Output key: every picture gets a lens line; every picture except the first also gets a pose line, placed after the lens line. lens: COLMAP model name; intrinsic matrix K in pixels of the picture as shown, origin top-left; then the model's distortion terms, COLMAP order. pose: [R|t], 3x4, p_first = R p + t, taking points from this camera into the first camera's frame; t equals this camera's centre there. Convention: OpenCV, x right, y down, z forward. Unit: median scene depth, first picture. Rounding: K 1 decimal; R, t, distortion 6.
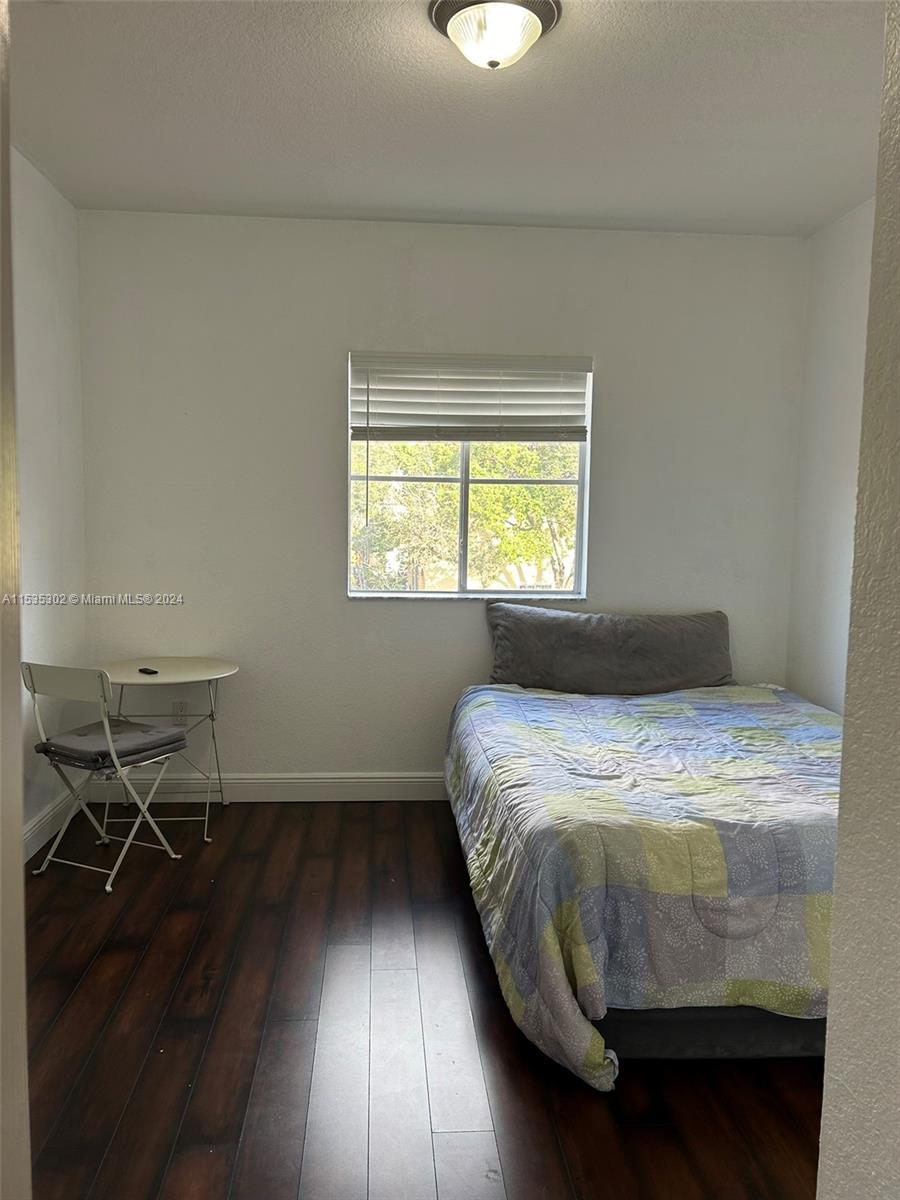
lens RADIAL K [[893.8, 0, 450.0], [0, 893.8, 600.0], [0, 0, 1]] dist [0.060377, -0.090616]
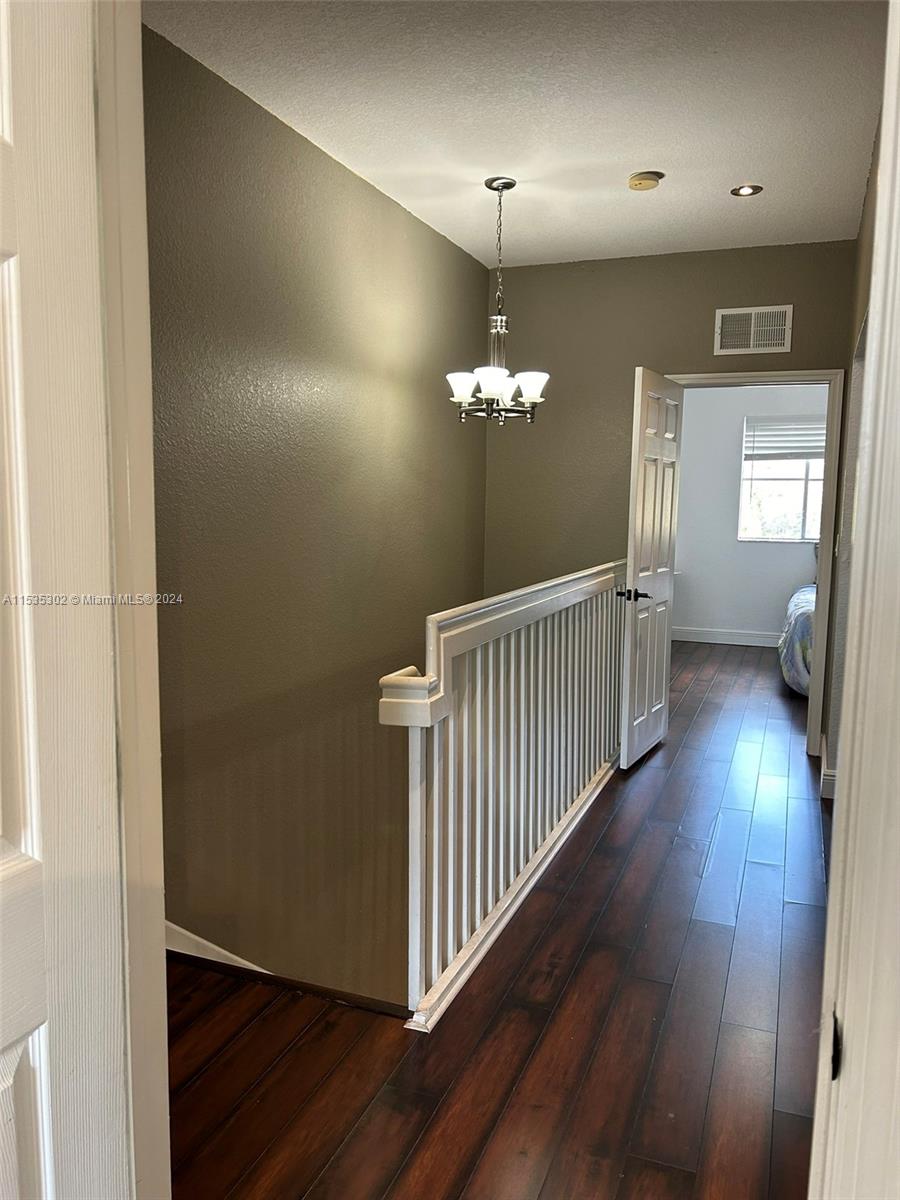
lens RADIAL K [[893.8, 0, 450.0], [0, 893.8, 600.0], [0, 0, 1]] dist [0.060377, -0.090616]
pose [[0.898366, 0.045968, -0.436836, 0.190378], [-0.037052, 0.998895, 0.028915, 0.097125], [0.437683, -0.009790, 0.899076, -1.083502]]
